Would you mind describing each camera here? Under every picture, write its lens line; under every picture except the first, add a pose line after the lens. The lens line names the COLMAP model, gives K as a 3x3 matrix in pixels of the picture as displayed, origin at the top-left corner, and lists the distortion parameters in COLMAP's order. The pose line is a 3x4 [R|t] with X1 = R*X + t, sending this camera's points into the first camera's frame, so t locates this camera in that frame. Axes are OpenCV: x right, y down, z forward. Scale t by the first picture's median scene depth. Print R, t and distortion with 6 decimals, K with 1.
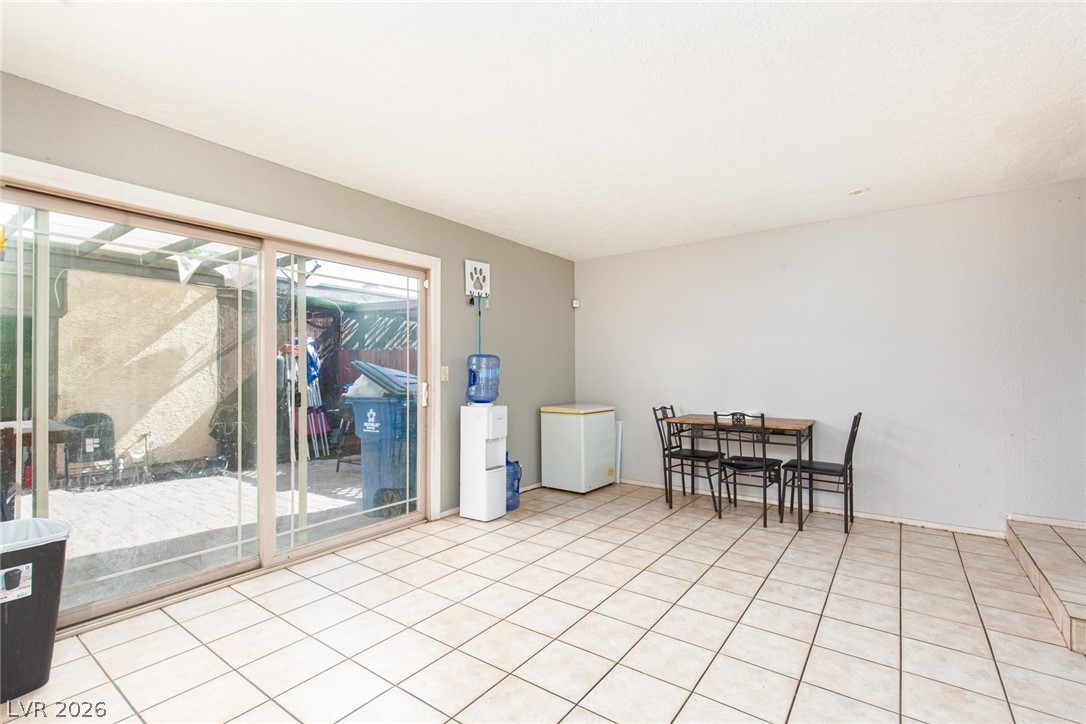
lens RADIAL K [[492.5, 0, 552.9], [0, 492.5, 367.6], [0, 0, 1]] dist [0.009541, -0.000791]
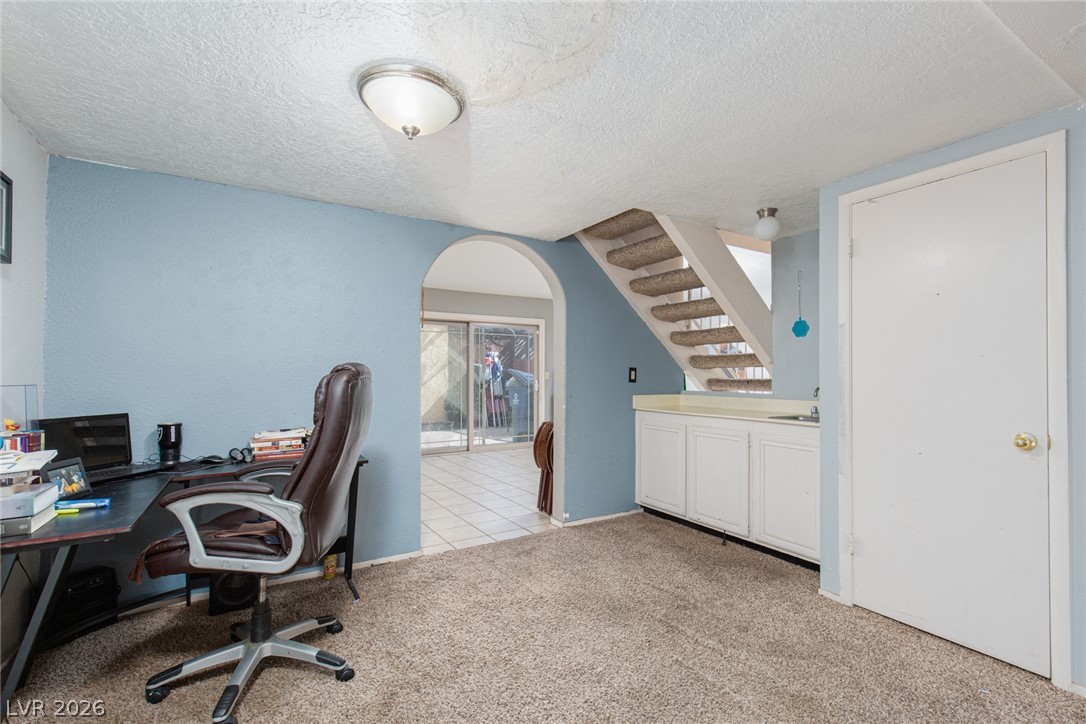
lens RADIAL K [[492.5, 0, 546.6], [0, 492.5, 368.7], [0, 0, 1]] dist [0.009541, -0.000791]
pose [[0.927899, 0.001503, -0.372830, 0.532678], [-0.001005, 0.999998, 0.001529, -0.020051], [0.372832, -0.001044, 0.927898, -0.879764]]
